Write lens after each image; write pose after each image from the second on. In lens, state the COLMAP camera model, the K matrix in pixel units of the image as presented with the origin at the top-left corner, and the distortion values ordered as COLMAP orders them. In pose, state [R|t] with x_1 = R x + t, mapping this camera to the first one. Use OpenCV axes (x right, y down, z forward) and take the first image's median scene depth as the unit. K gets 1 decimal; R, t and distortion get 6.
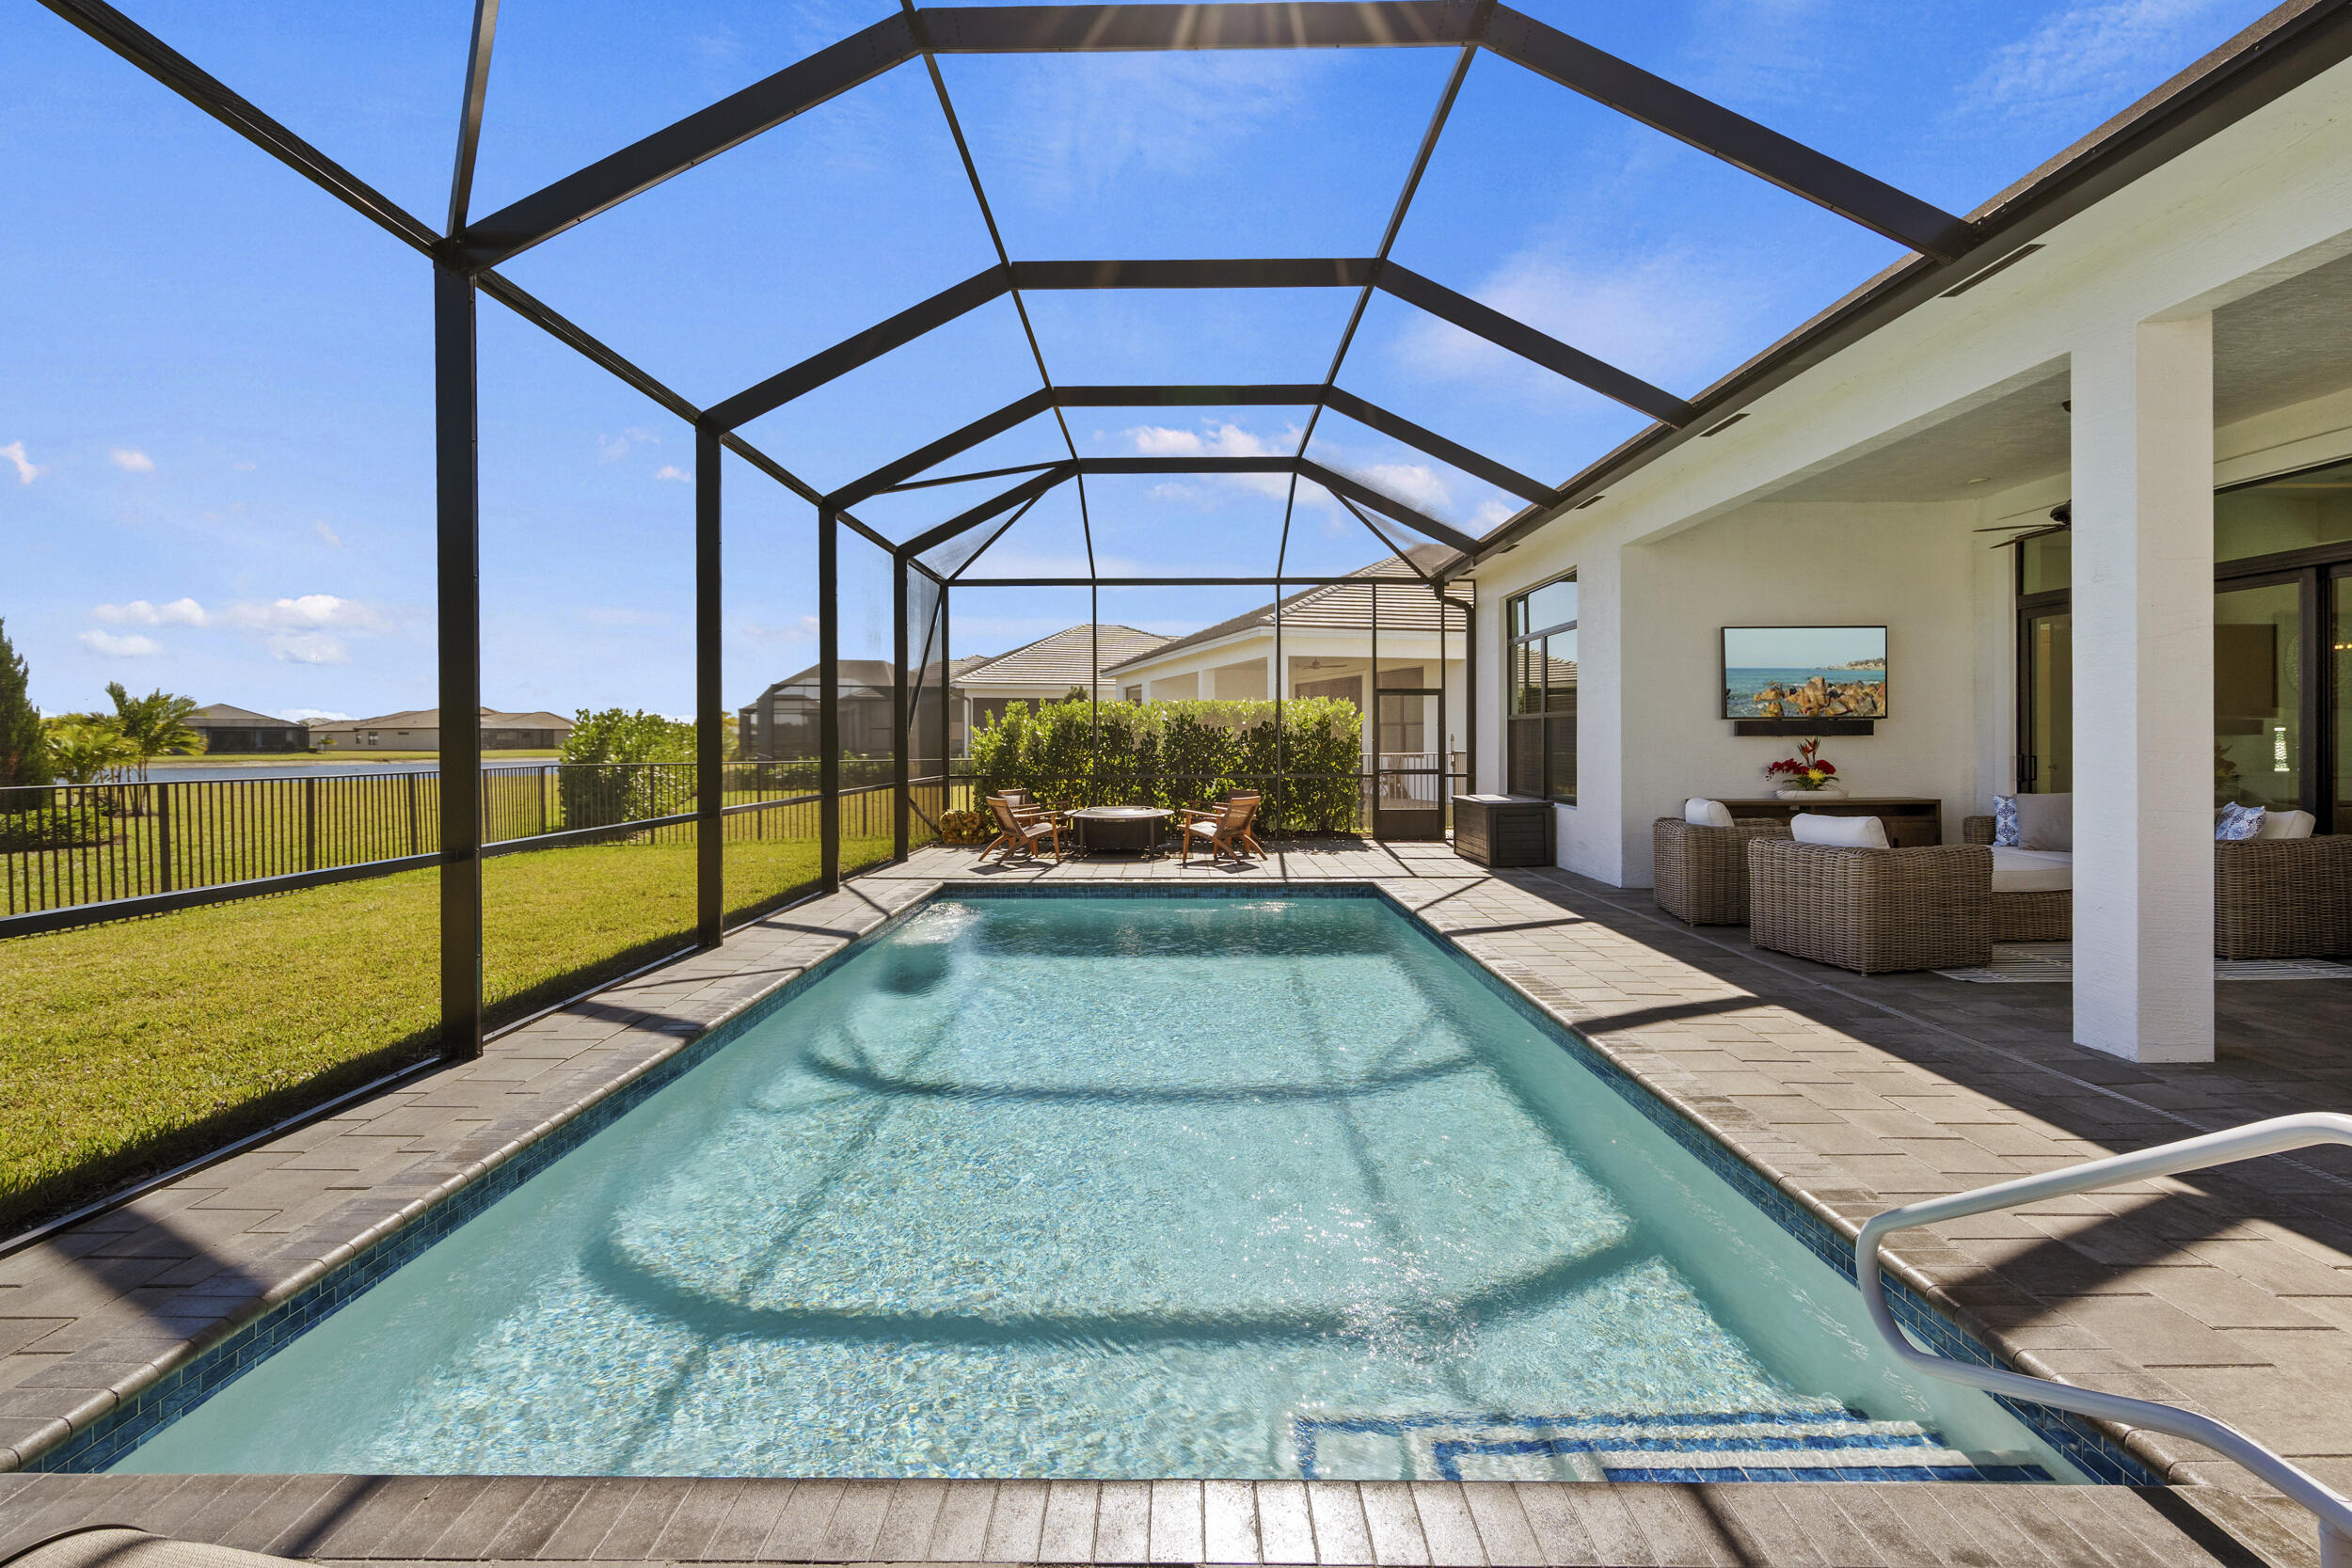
lens RADIAL K [[1066.2, 0, 1175.0], [0, 1066.2, 729.2], [0, 0, 1]] dist [-0.004058, 0.000538]
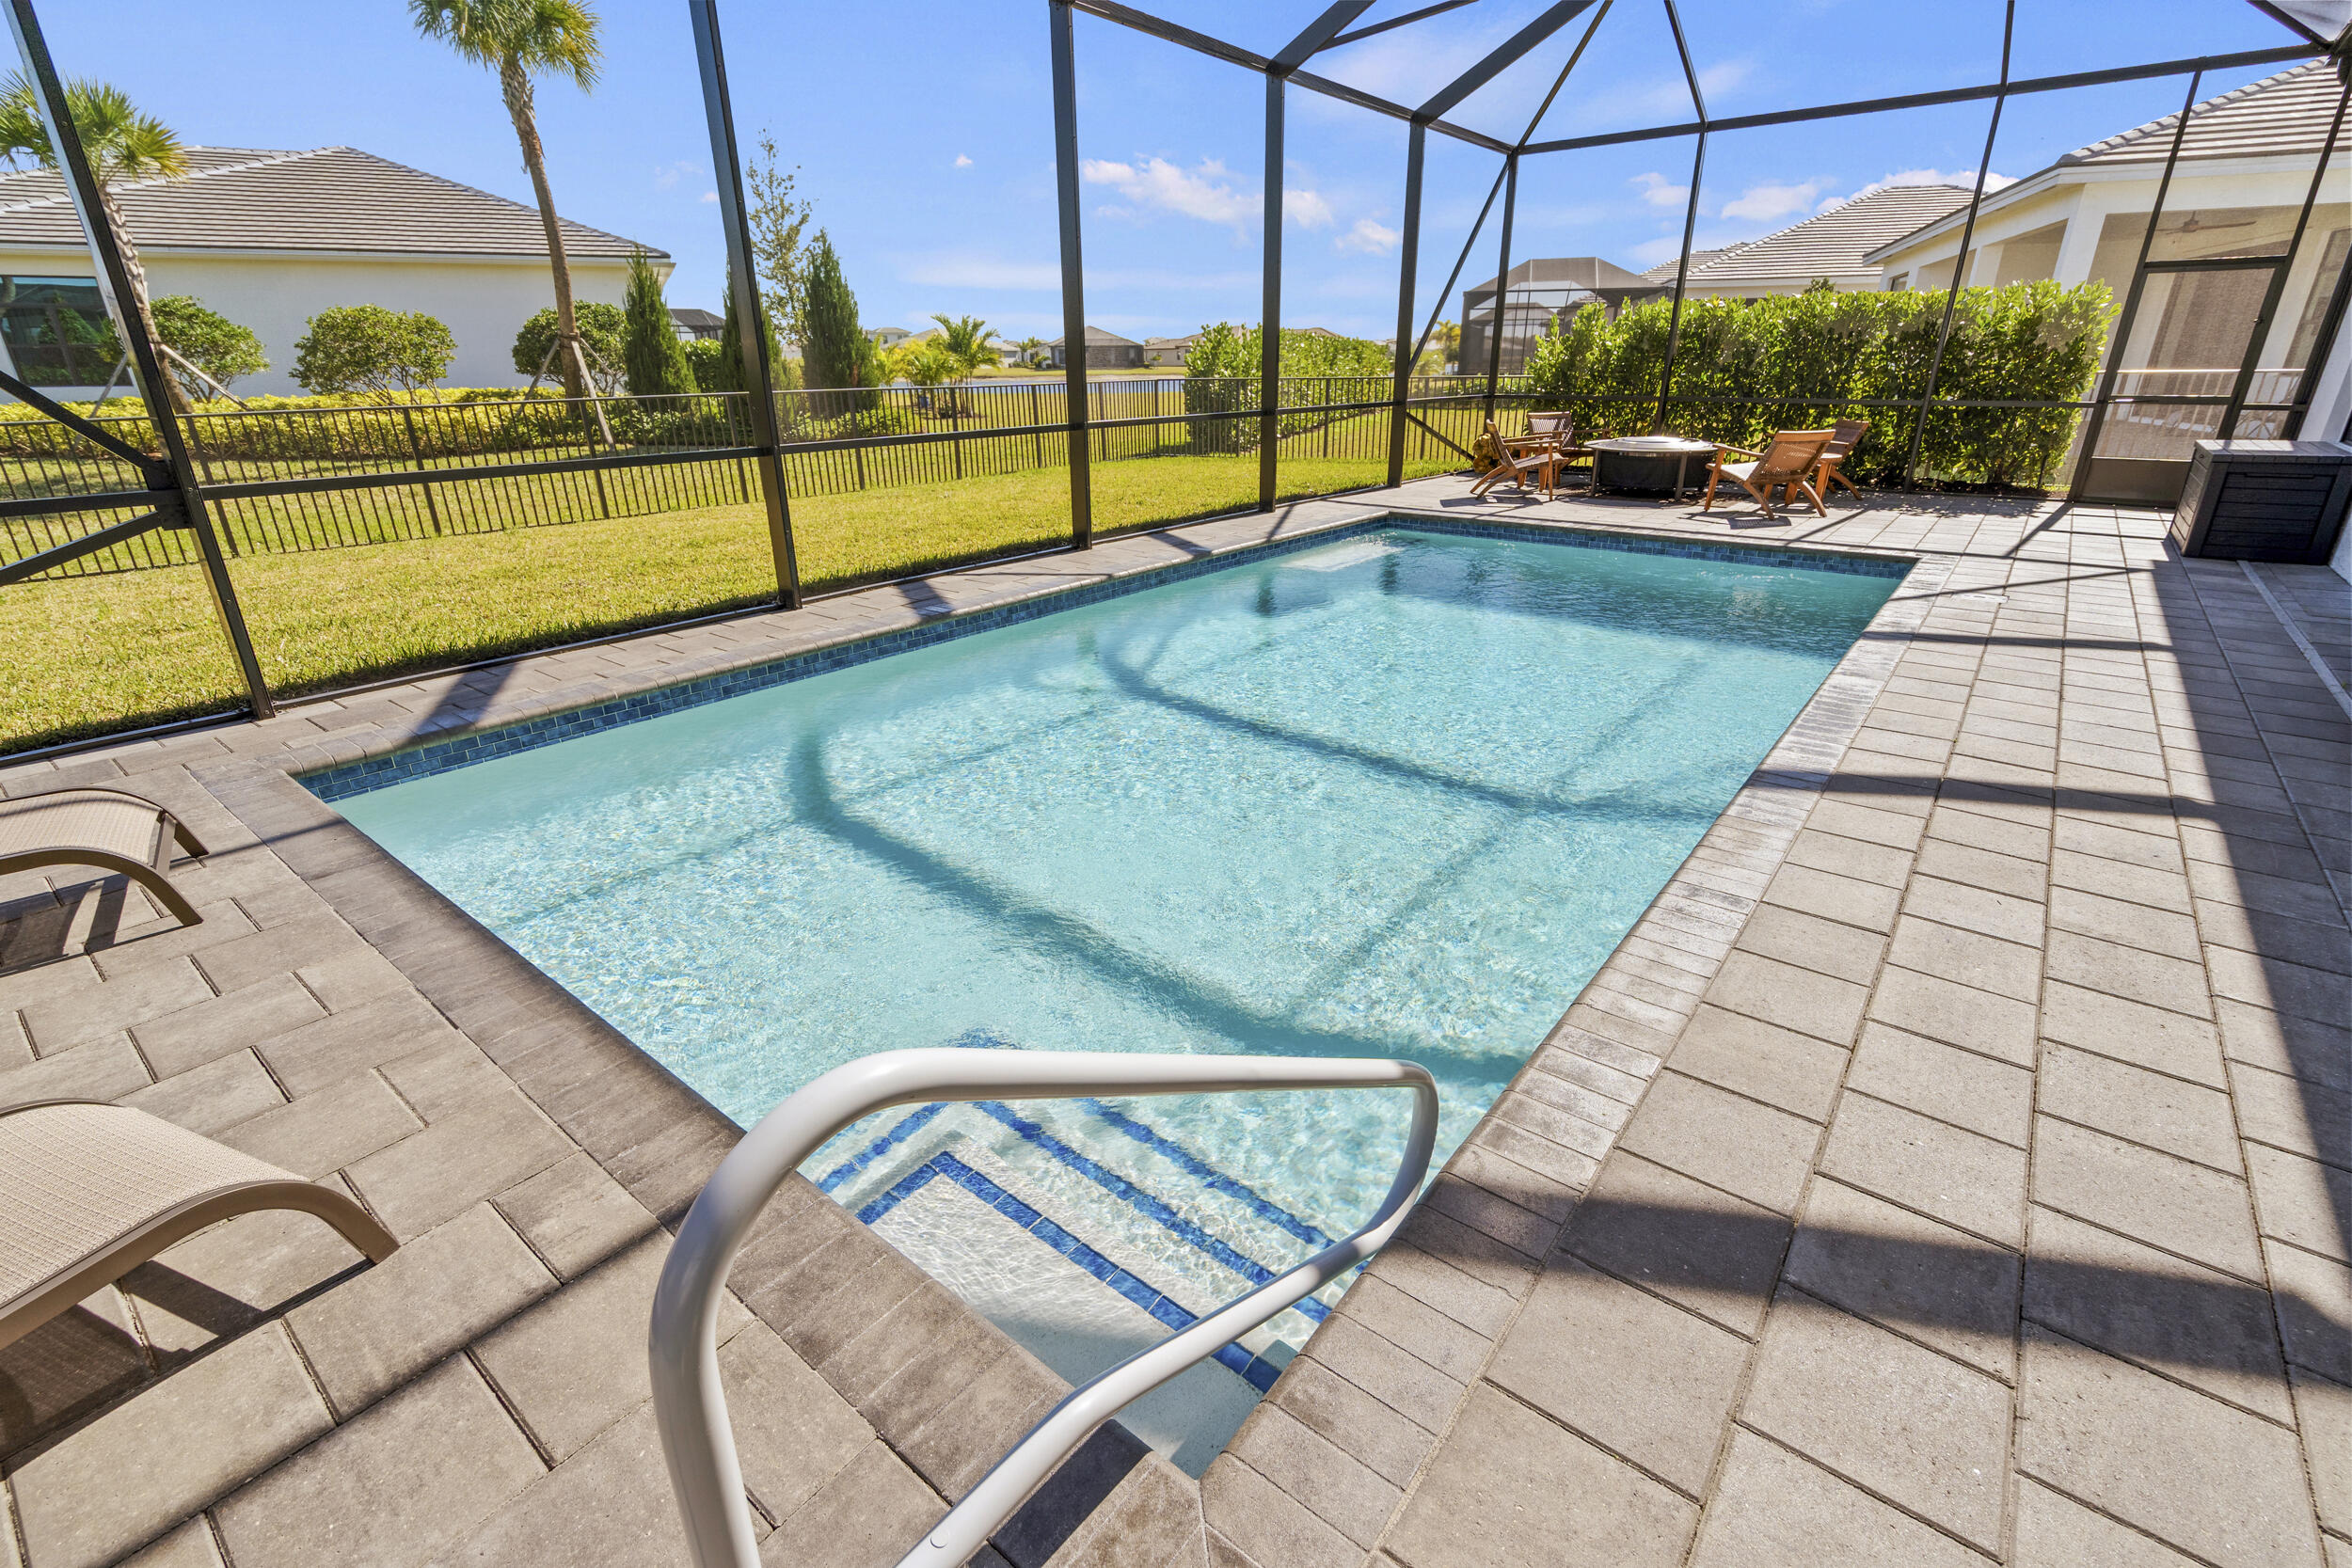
lens RADIAL K [[1066.2, 0, 1180.4], [0, 1066.2, 770.5], [0, 0, 1]] dist [-0.004058, 0.000538]
pose [[0.780755, 0.220338, -0.584699, 0.209031], [0.014476, 0.929132, 0.369464, 0.002285], [0.624670, -0.296925, 0.722235, 0.102296]]
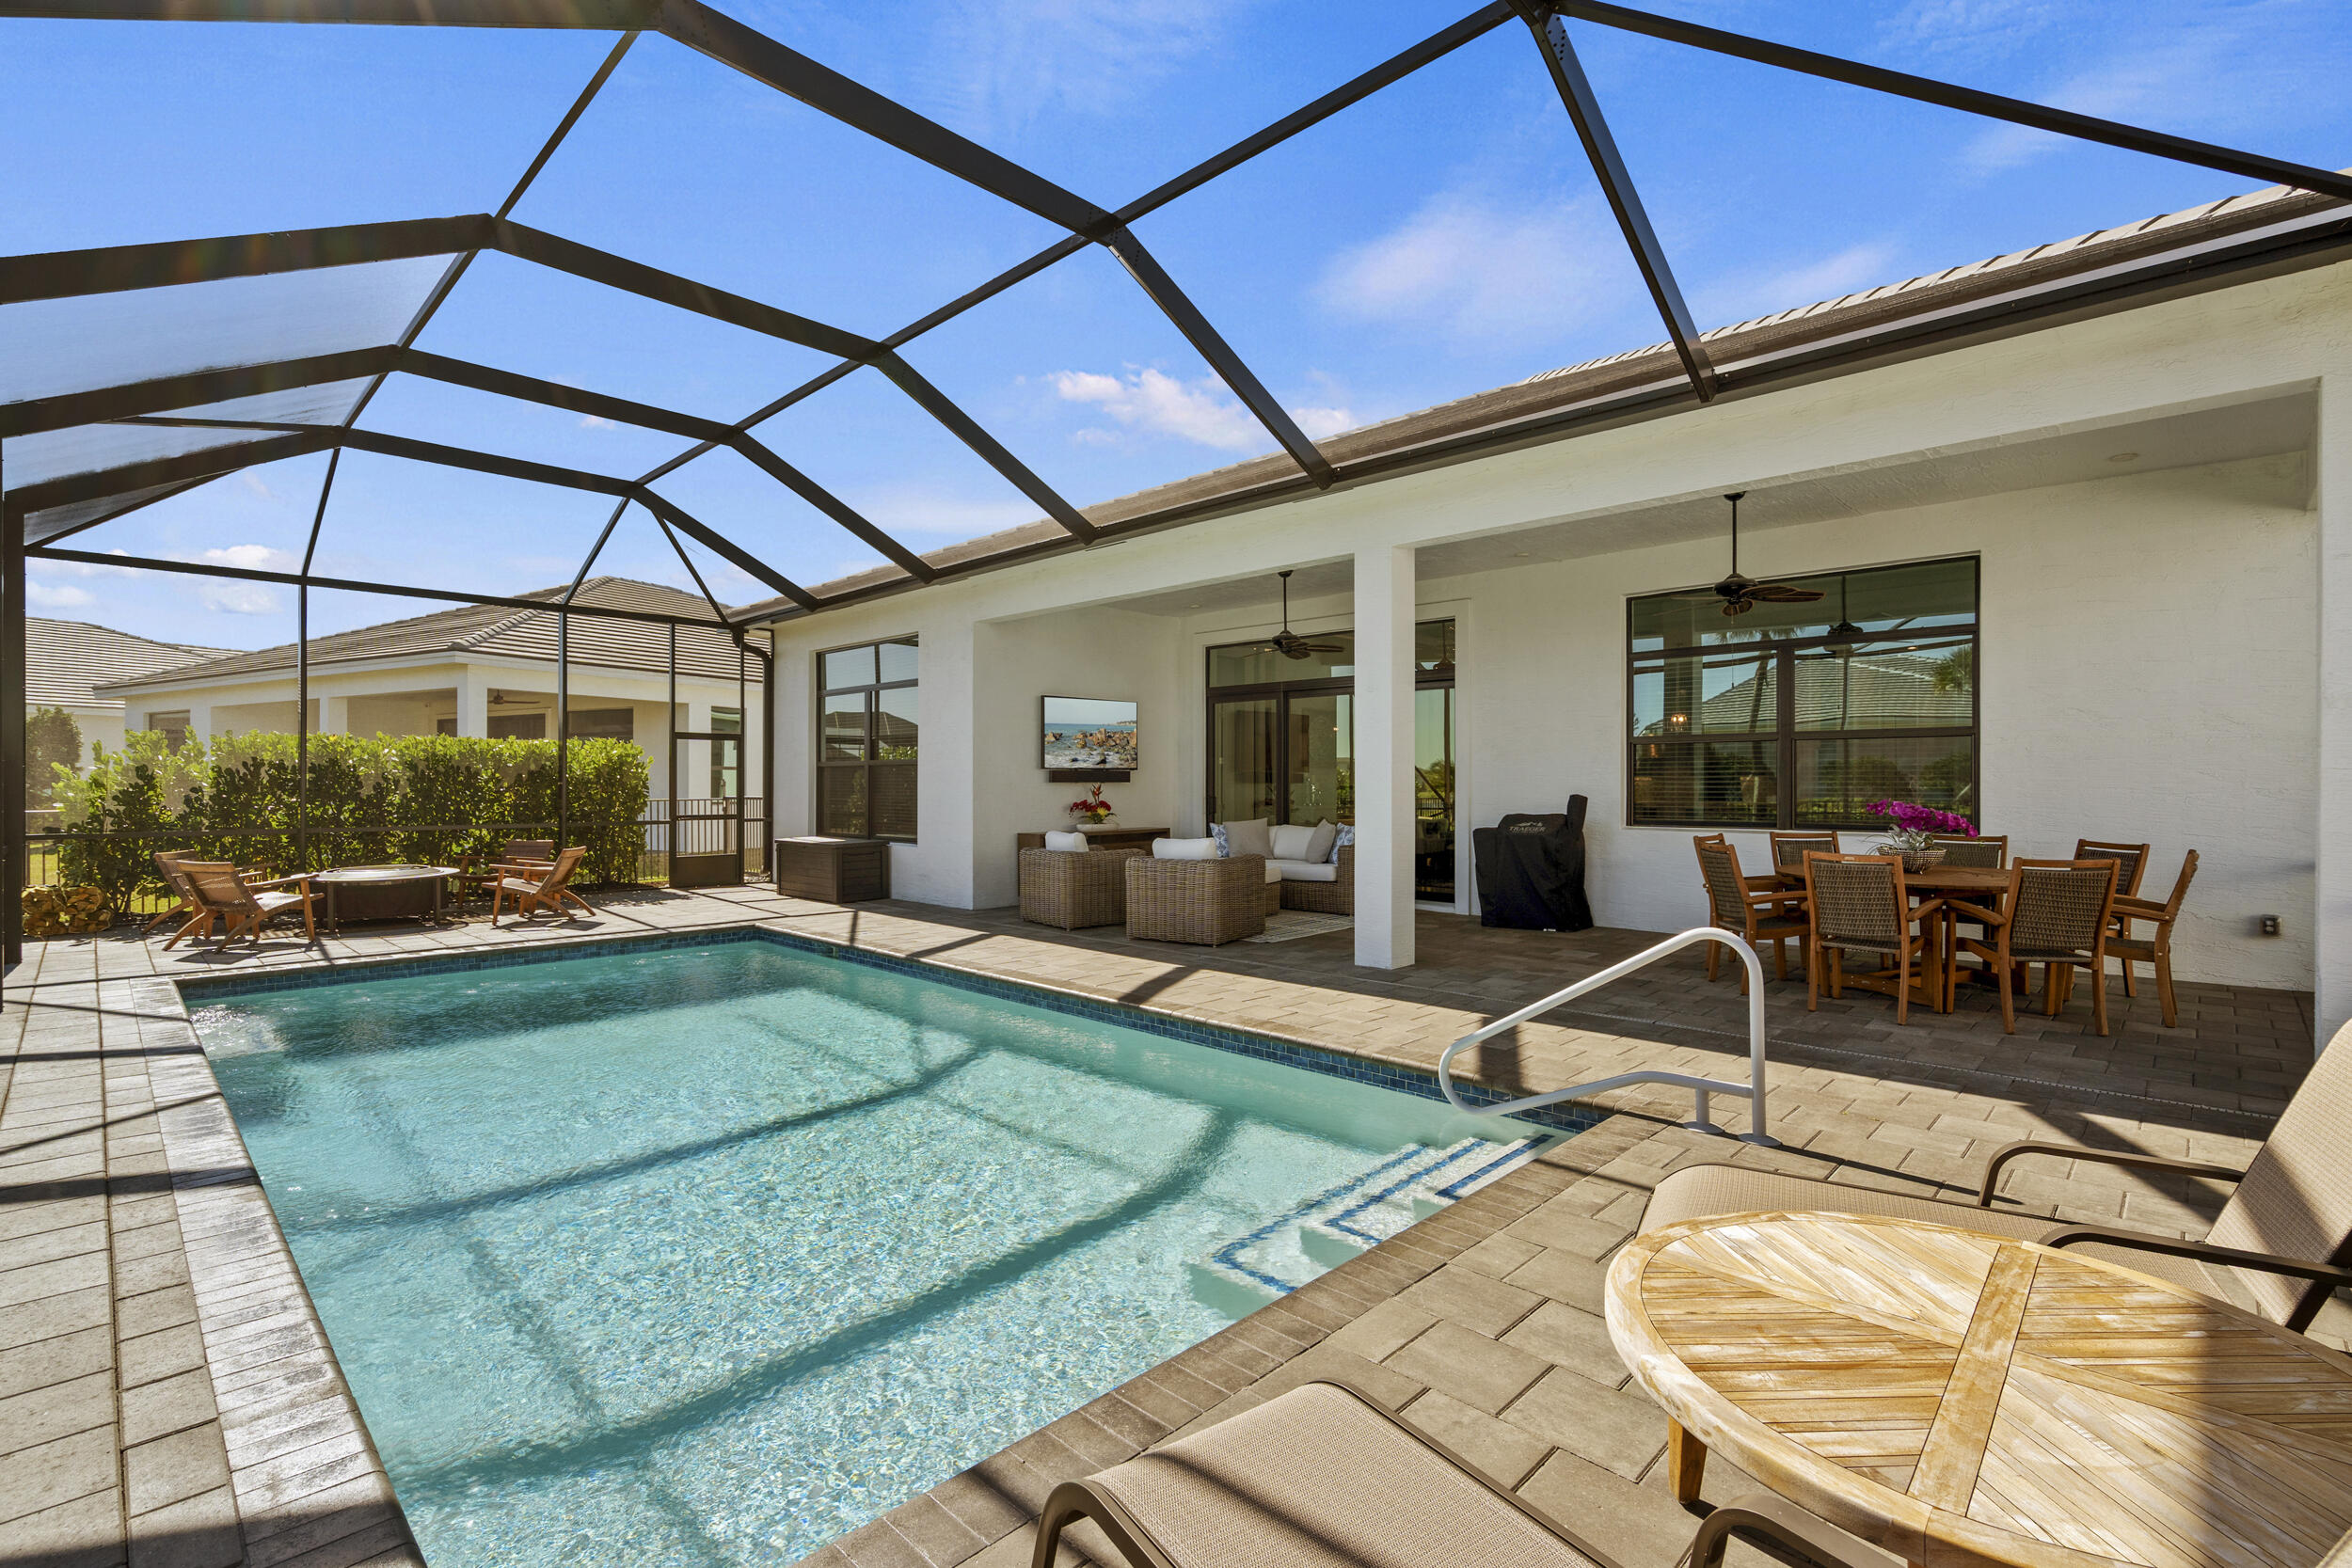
lens RADIAL K [[1066.2, 0, 1152.4], [0, 1066.2, 785.1], [0, 0, 1]] dist [-0.004058, 0.000538]
pose [[0.704522, 0.002698, 0.709677, -0.227532], [-0.008637, 0.999951, 0.004773, 0.001975], [-0.709629, -0.009492, 0.704511, 0.018592]]
